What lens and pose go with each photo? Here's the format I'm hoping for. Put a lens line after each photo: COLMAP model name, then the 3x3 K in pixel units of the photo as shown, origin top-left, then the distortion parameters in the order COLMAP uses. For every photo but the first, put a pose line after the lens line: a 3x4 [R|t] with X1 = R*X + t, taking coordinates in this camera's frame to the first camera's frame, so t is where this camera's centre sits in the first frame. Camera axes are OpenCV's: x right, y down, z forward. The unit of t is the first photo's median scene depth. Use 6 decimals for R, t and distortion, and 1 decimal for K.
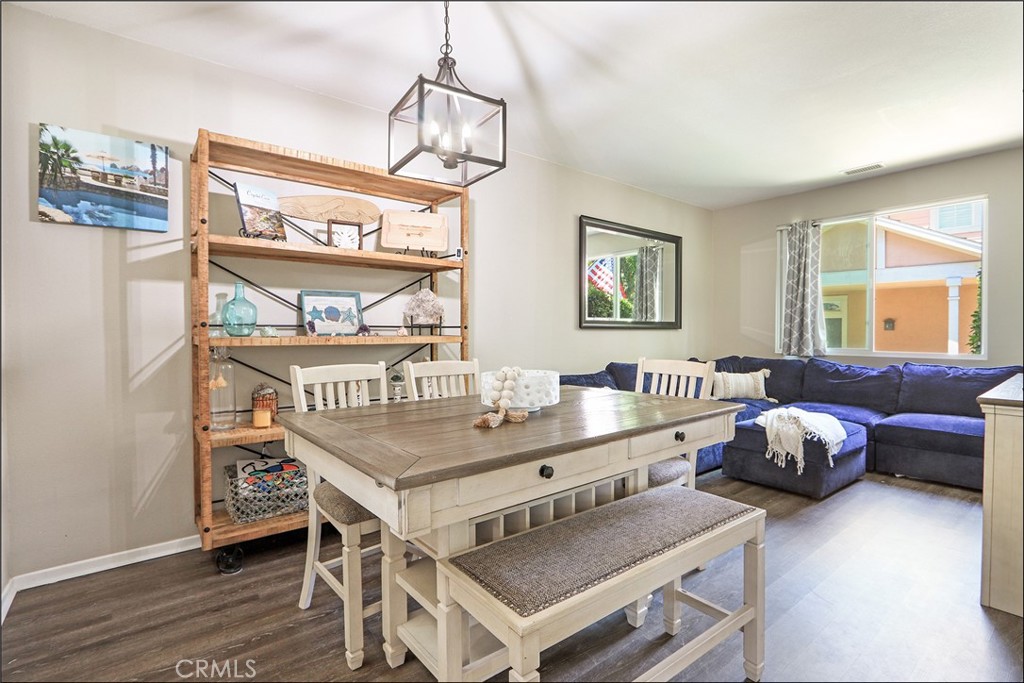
lens RADIAL K [[475.7, 0, 515.2], [0, 475.7, 338.7], [0, 0, 1]] dist [-0.014281, -0.000013]
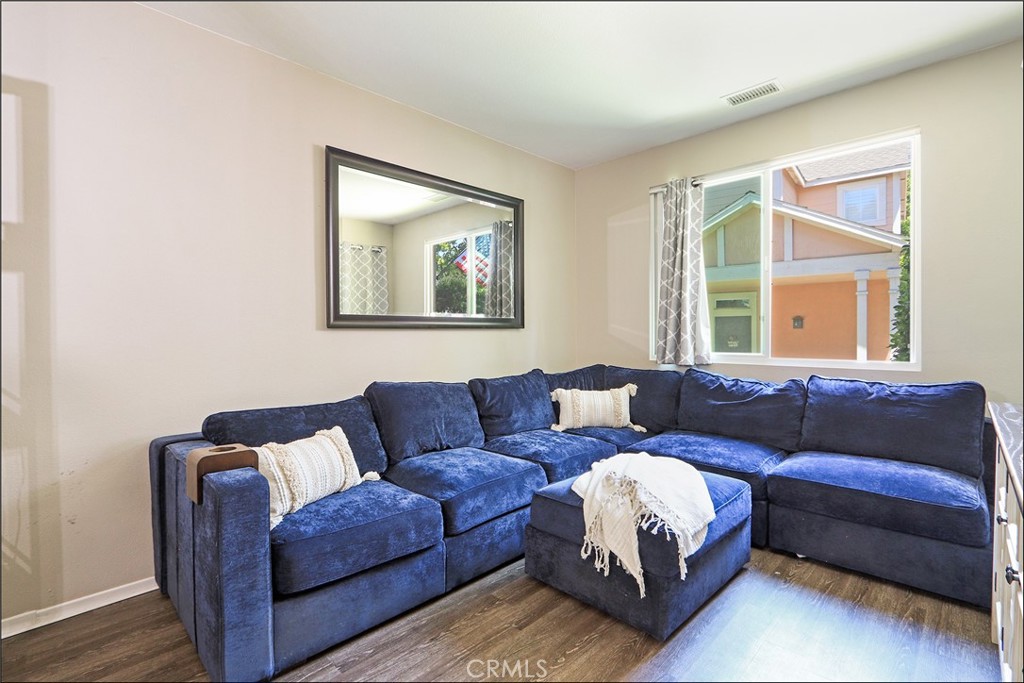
lens RADIAL K [[475.7, 0, 512.3], [0, 475.7, 339.6], [0, 0, 1]] dist [-0.014281, -0.000013]
pose [[0.992486, -0.007620, 0.122124, 0.295254], [0.007415, 0.999970, 0.002129, -0.005829], [-0.122136, -0.001207, 0.992513, 0.348737]]
